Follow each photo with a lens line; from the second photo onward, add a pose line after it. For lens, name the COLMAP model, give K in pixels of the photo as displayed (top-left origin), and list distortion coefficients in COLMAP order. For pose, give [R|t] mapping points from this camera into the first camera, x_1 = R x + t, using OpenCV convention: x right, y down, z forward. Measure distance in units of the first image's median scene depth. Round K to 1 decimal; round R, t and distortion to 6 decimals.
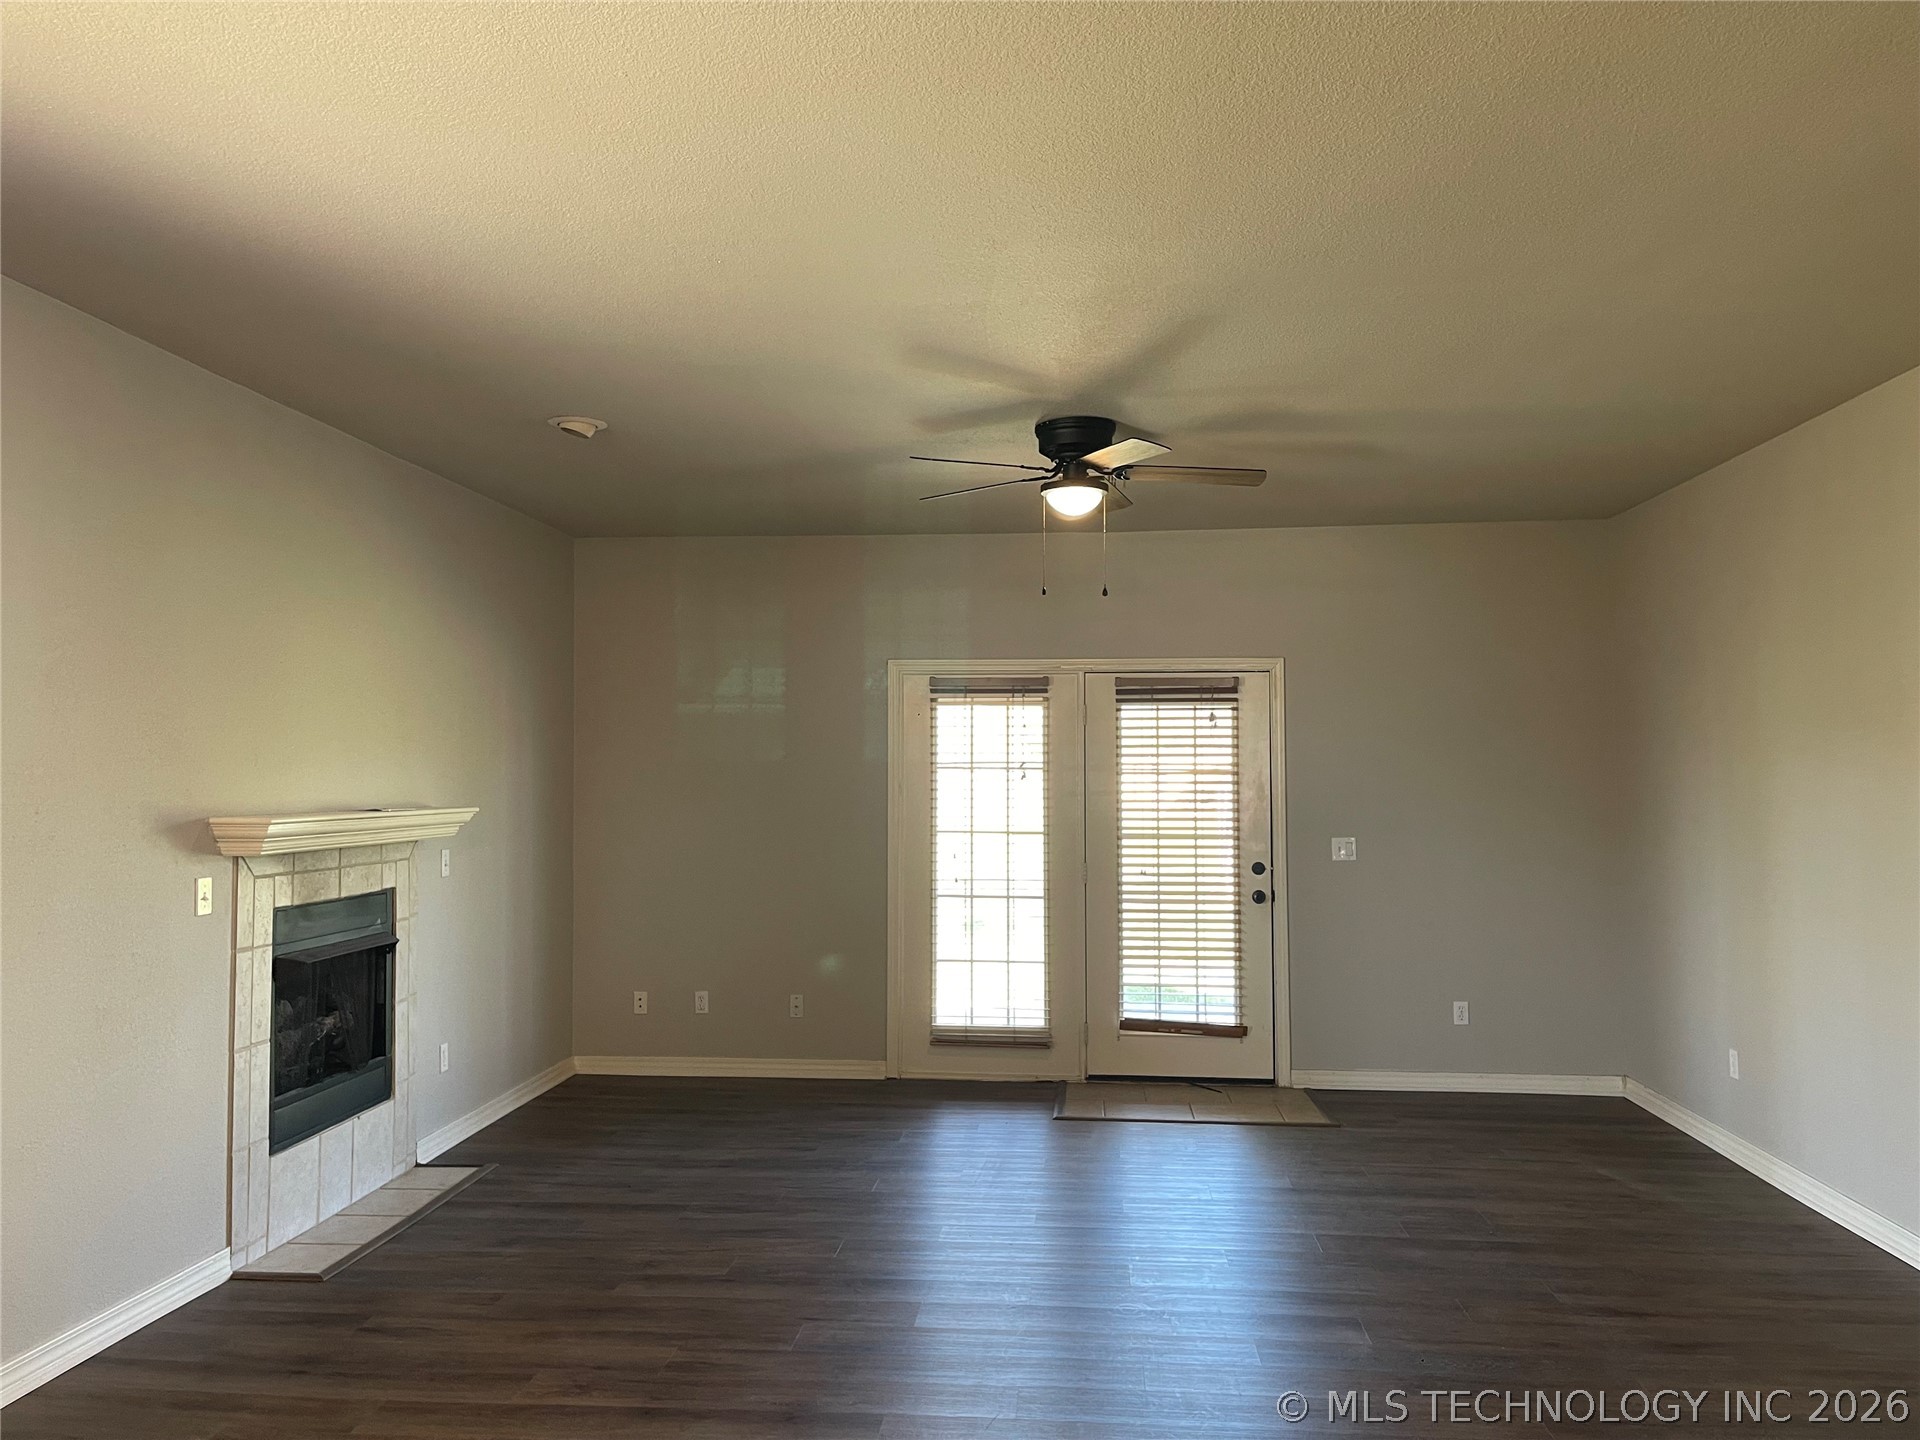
lens RADIAL K [[1445.4, 0, 960.0], [0, 1445.4, 720.0], [0, 0, 1]] dist [0.039271, -0.002309]
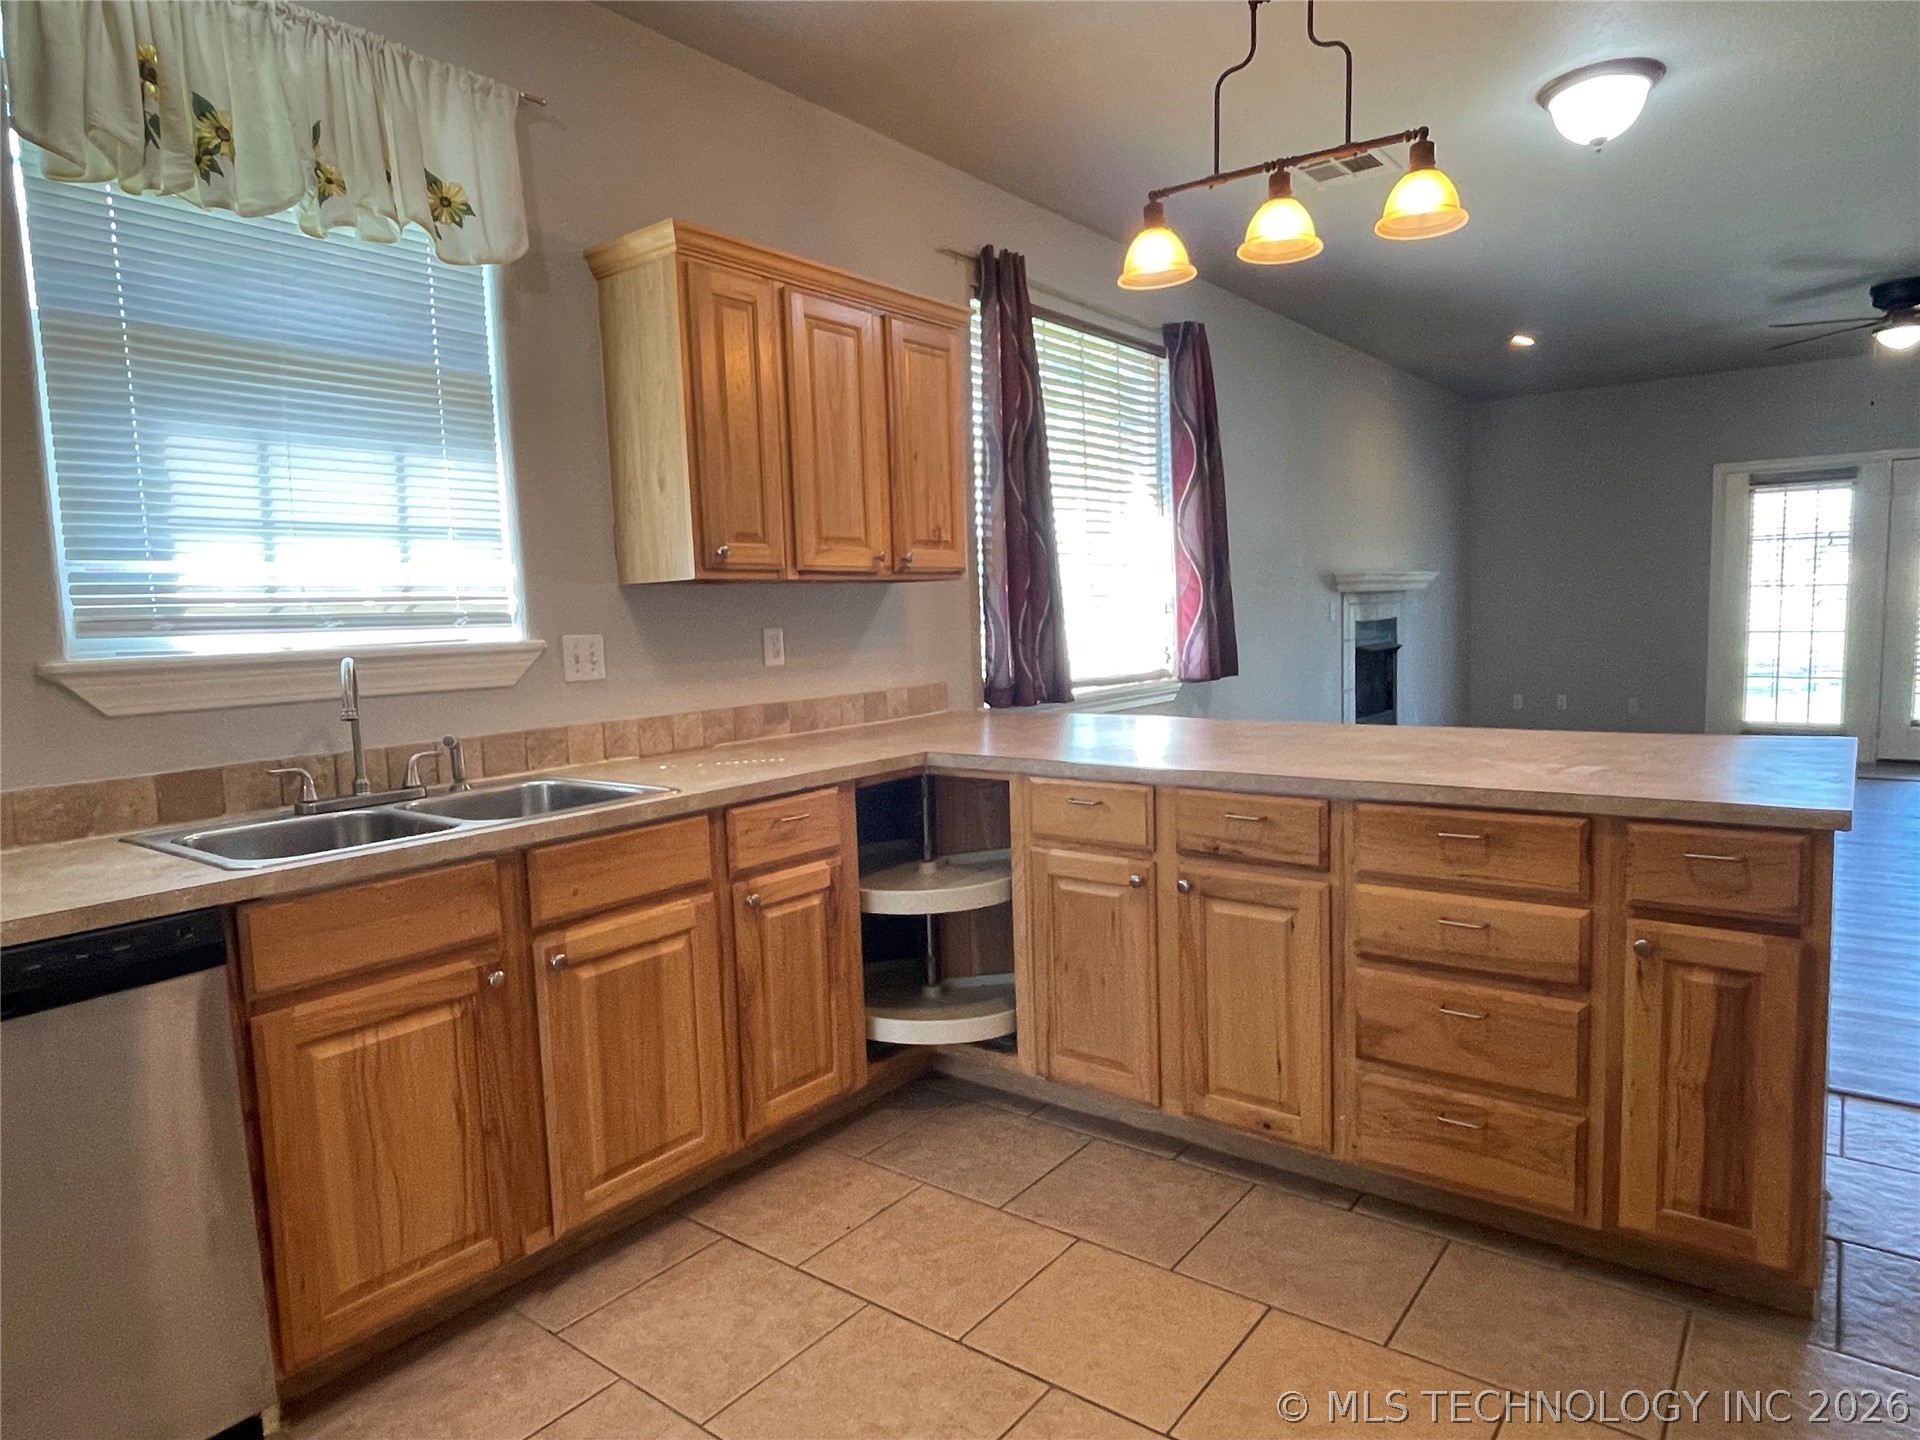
lens RADIAL K [[1155.1, 0, 960.0], [0, 1155.1, 720.0], [0, 0, 1]] dist [0.001119, -0.003713]
pose [[0.844859, 0.028358, -0.534238, -0.077998], [0.048674, 0.990378, 0.129545, 0.029496], [0.532771, -0.135451, 0.835349, -0.456404]]
